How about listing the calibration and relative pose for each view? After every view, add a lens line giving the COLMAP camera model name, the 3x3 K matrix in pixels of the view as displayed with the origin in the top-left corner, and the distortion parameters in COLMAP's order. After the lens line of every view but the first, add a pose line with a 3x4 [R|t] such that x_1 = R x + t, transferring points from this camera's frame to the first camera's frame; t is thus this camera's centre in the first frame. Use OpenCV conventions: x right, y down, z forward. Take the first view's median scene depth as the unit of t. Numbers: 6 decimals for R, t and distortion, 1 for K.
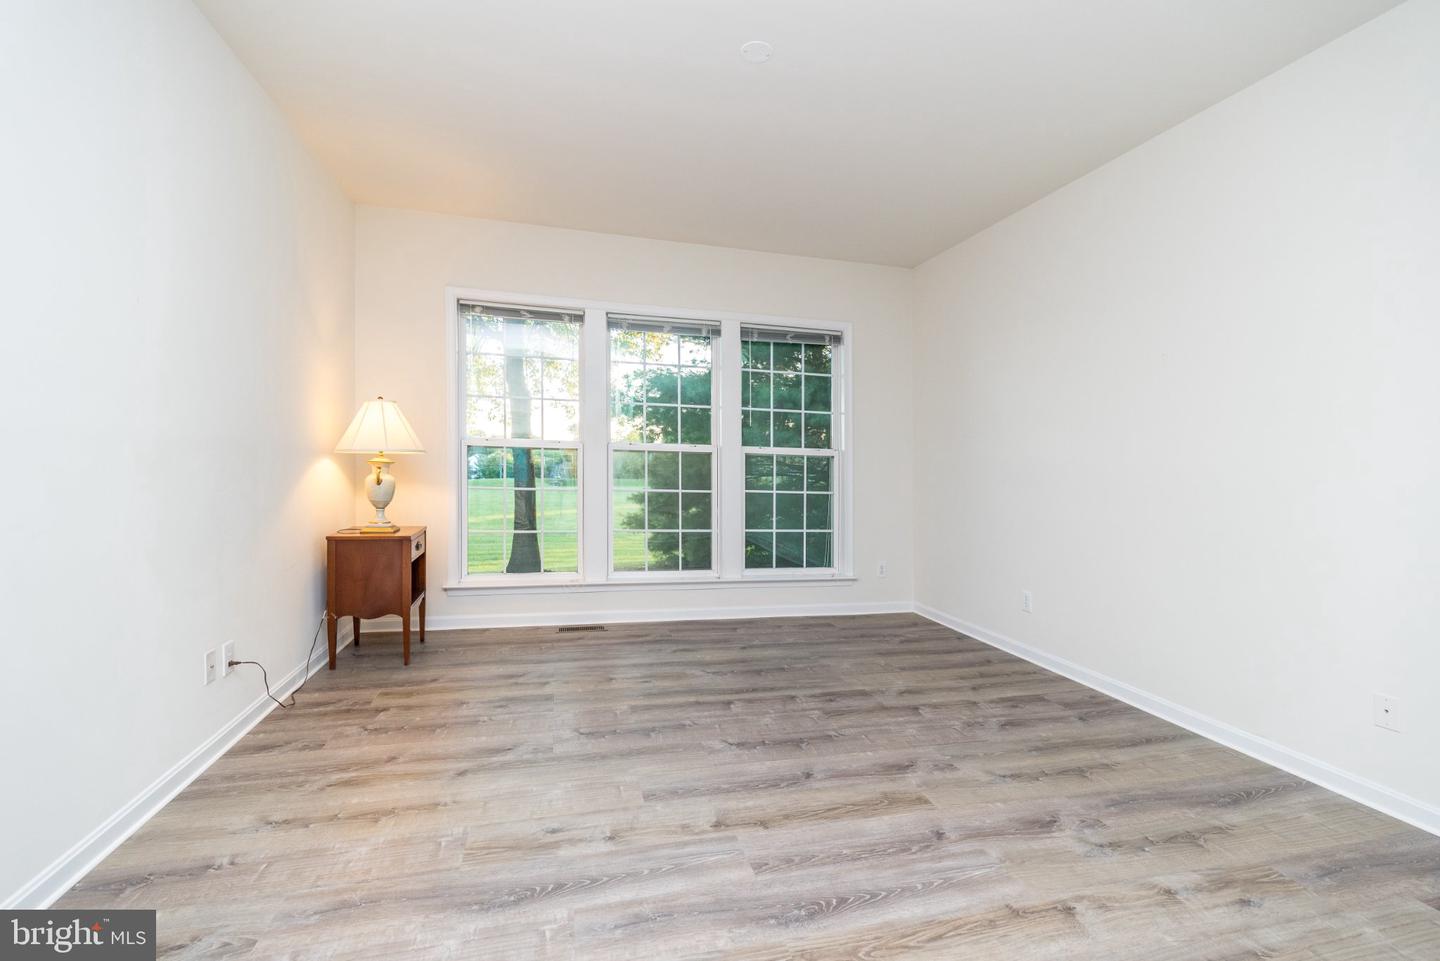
lens RADIAL K [[637.1, 0, 720.0], [0, 637.1, 480.5], [0, 0, 1]] dist [0.000414, -0.000017]
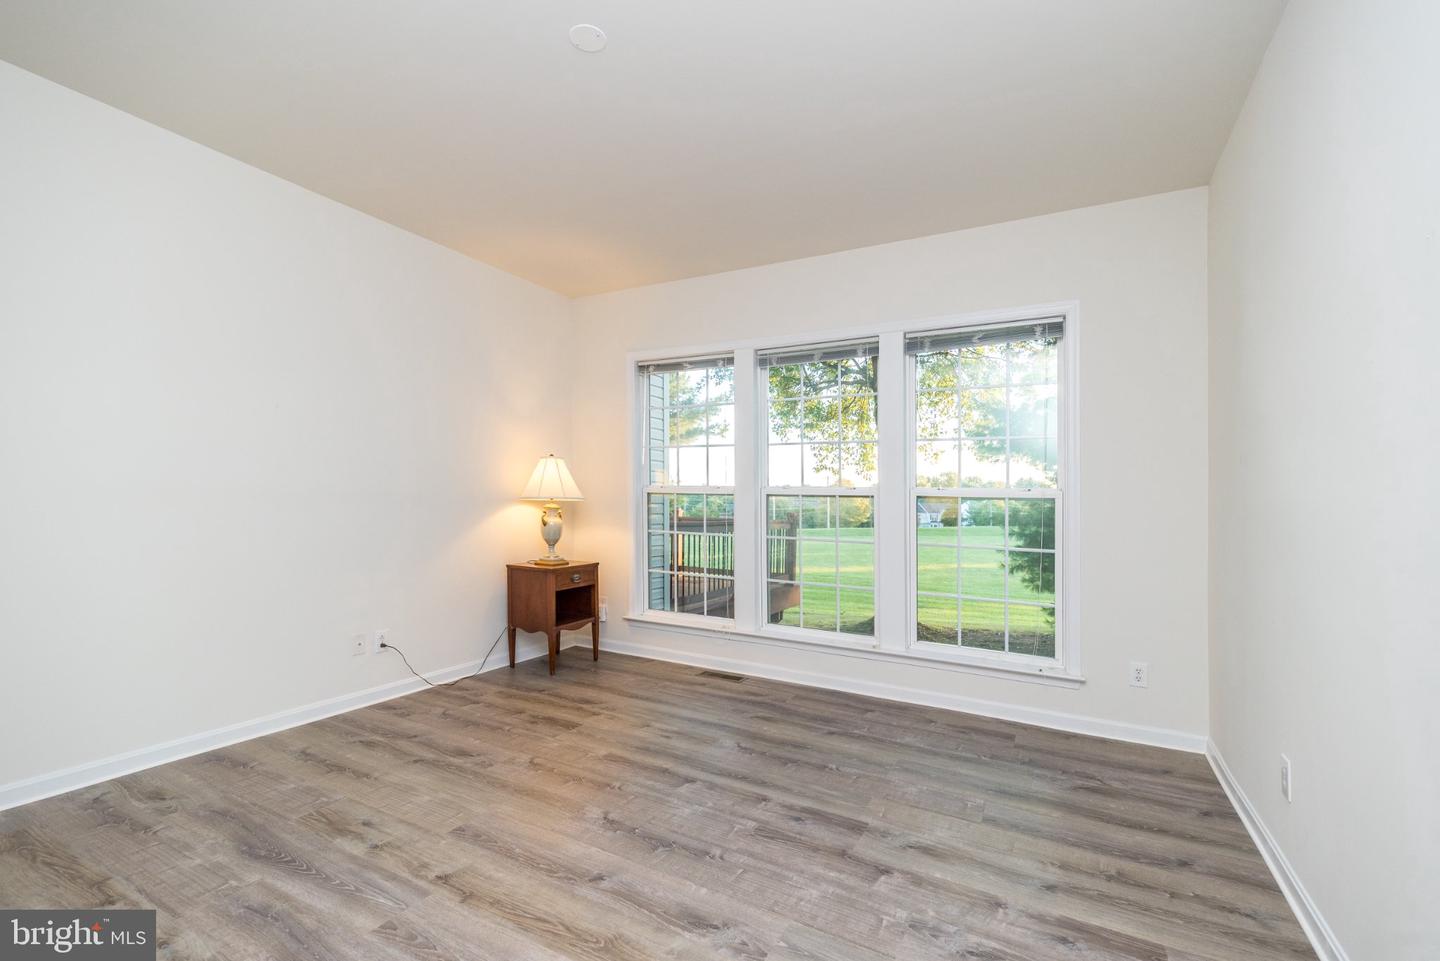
lens RADIAL K [[637.1, 0, 702.0], [0, 637.1, 509.2], [0, 0, 1]] dist [0.002792, 0.000432]
pose [[0.720156, 0.002408, -0.693808, 0.672453], [-0.022153, 0.999564, -0.019525, -0.009537], [0.693459, 0.029431, 0.719895, 0.388831]]
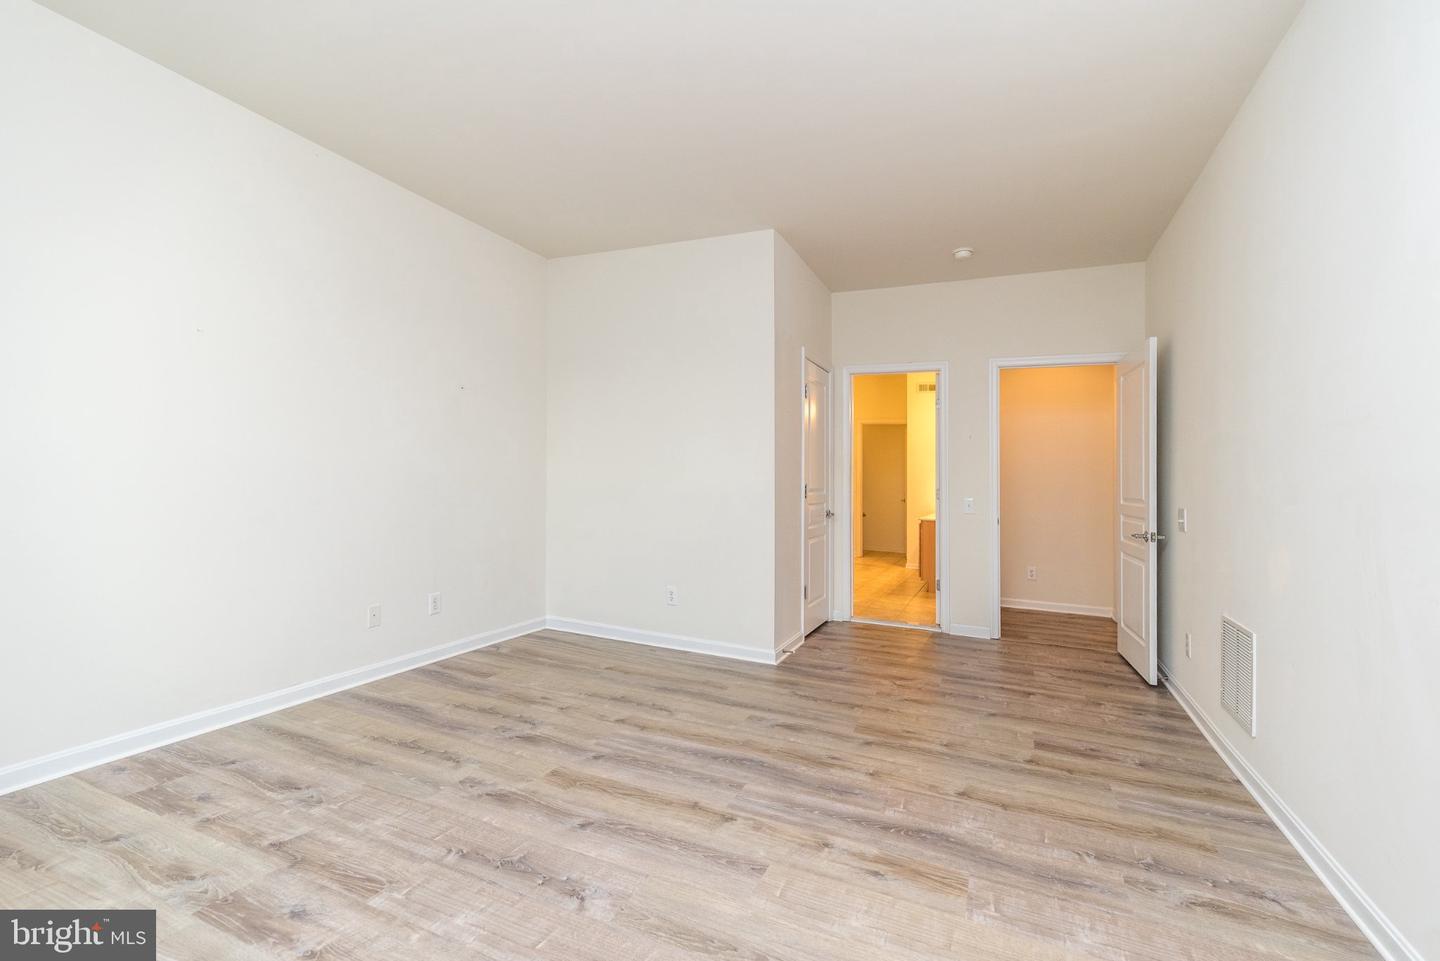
lens RADIAL K [[637.1, 0, 720.0], [0, 637.1, 480.5], [0, 0, 1]] dist [0.000414, -0.000017]
pose [[-0.783211, -0.049590, 0.619775, -0.437814], [-0.033895, 0.998737, 0.037078, -0.045716], [-0.620831, 0.008032, -0.783903, 1.290255]]
